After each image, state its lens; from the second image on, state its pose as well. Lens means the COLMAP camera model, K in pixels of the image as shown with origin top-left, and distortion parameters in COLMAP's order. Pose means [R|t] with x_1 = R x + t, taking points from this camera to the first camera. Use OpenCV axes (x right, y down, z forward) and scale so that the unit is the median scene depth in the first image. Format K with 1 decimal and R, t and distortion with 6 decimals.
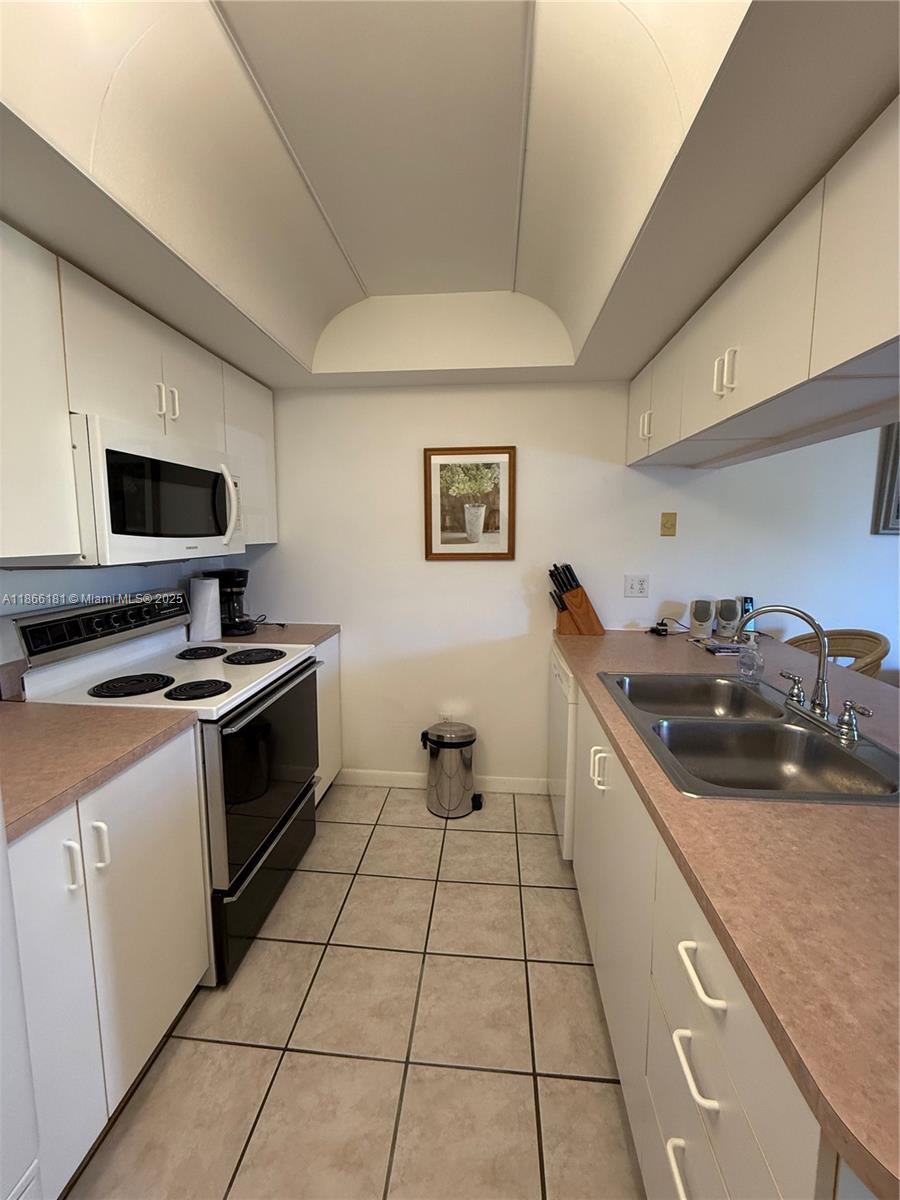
lens RADIAL K [[480.2, 0, 452.3], [0, 480.2, 598.2], [0, 0, 1]] dist [0.001765, 0.000281]
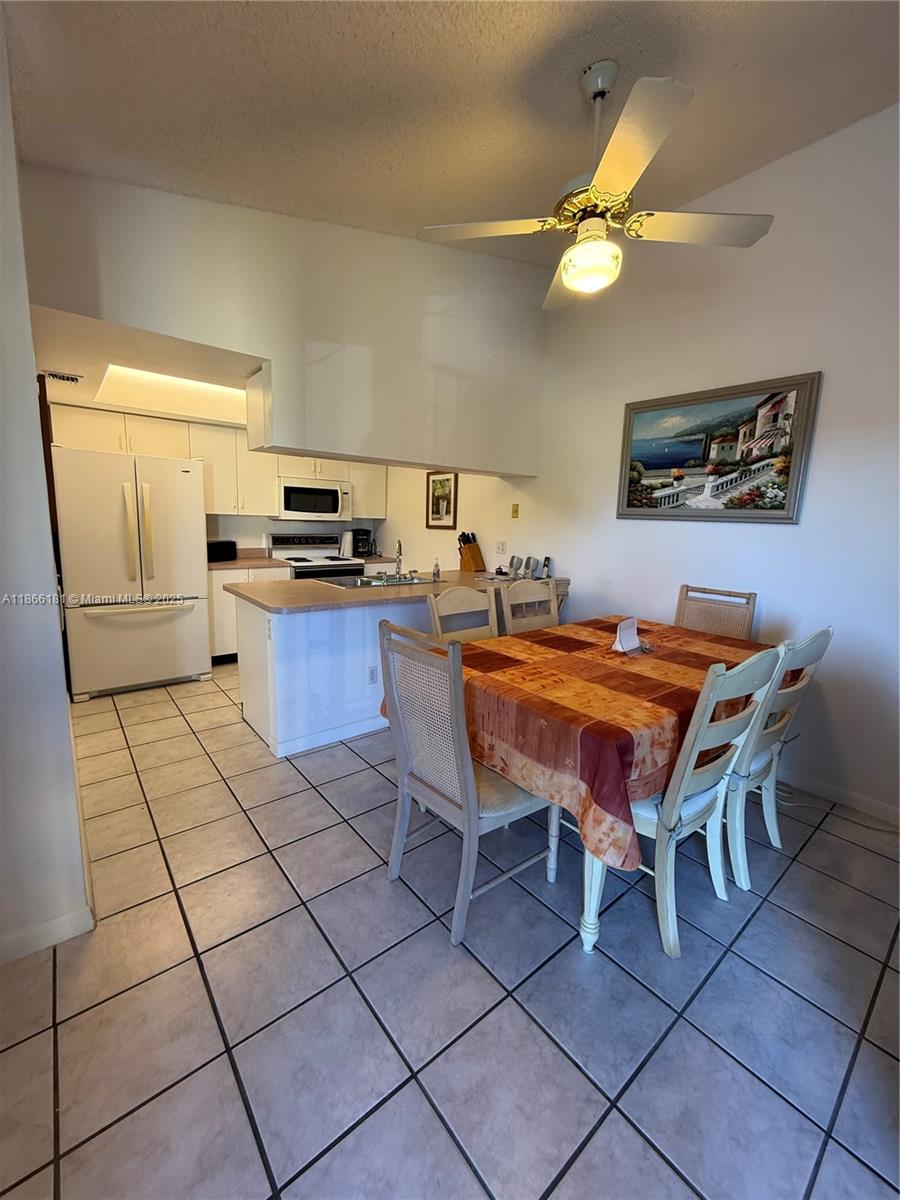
lens RADIAL K [[480.2, 0, 454.2], [0, 480.2, 595.5], [0, 0, 1]] dist [0.001765, 0.000281]
pose [[0.696245, 0.131704, -0.705618, 1.493712], [-0.127437, 0.990087, 0.059056, 0.064289], [0.706401, 0.048805, 0.706127, -0.310065]]
